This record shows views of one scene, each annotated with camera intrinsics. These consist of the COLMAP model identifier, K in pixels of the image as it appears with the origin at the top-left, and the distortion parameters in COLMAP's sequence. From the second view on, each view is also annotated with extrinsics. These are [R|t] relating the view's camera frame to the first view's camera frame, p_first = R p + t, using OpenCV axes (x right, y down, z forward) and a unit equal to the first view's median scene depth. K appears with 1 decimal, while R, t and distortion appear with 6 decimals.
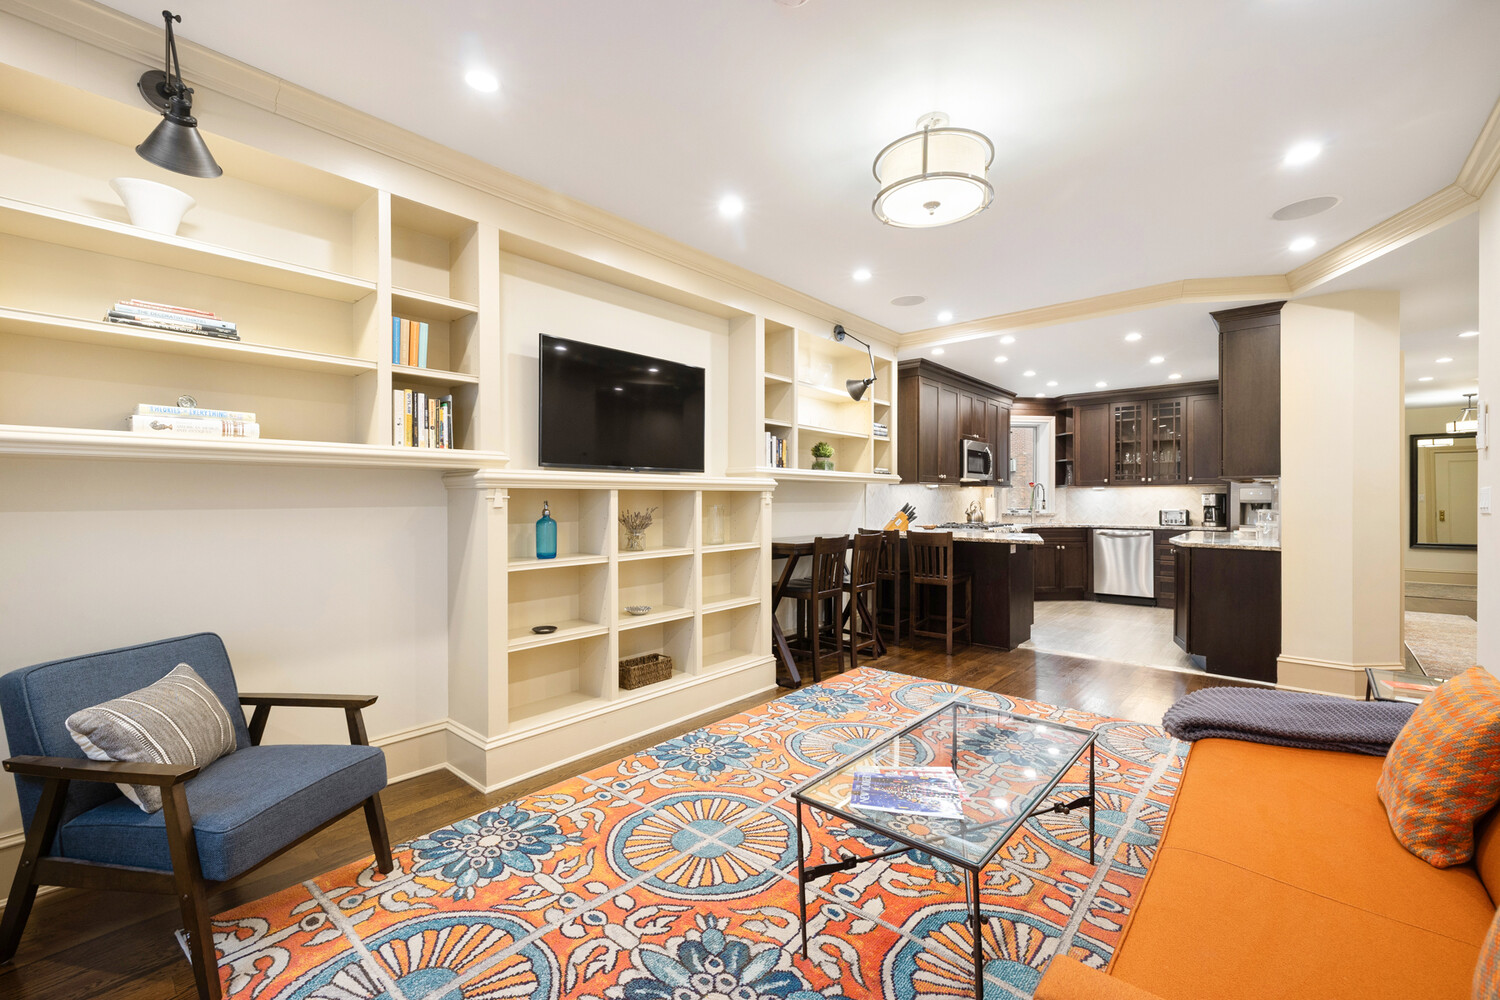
lens RADIAL K [[632.2, 0, 750.0], [0, 632.2, 500.0], [0, 0, 1]] dist [0.001985, 0.000214]
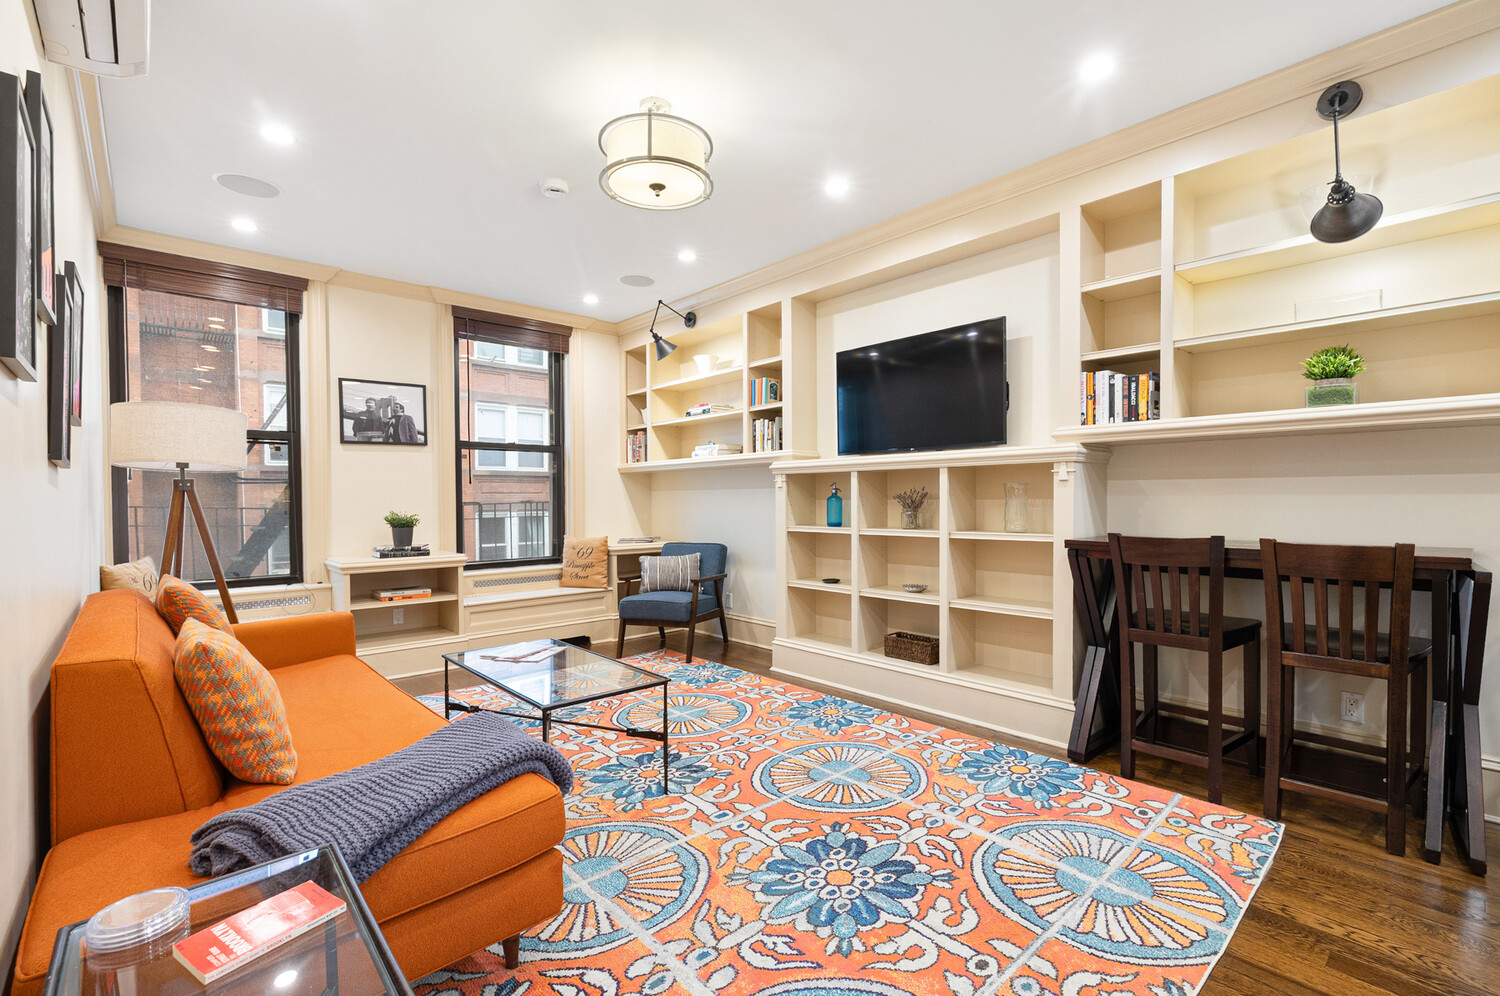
lens RADIAL K [[657.0, 0, 746.0], [0, 657.0, 505.4], [0, 0, 1]] dist [0.001984, 0.000181]
pose [[-0.120185, 0.013145, -0.992665, 1.011044], [0.002643, 0.999913, 0.012921, 0.030564], [0.992748, -0.001070, -0.120209, 0.959826]]
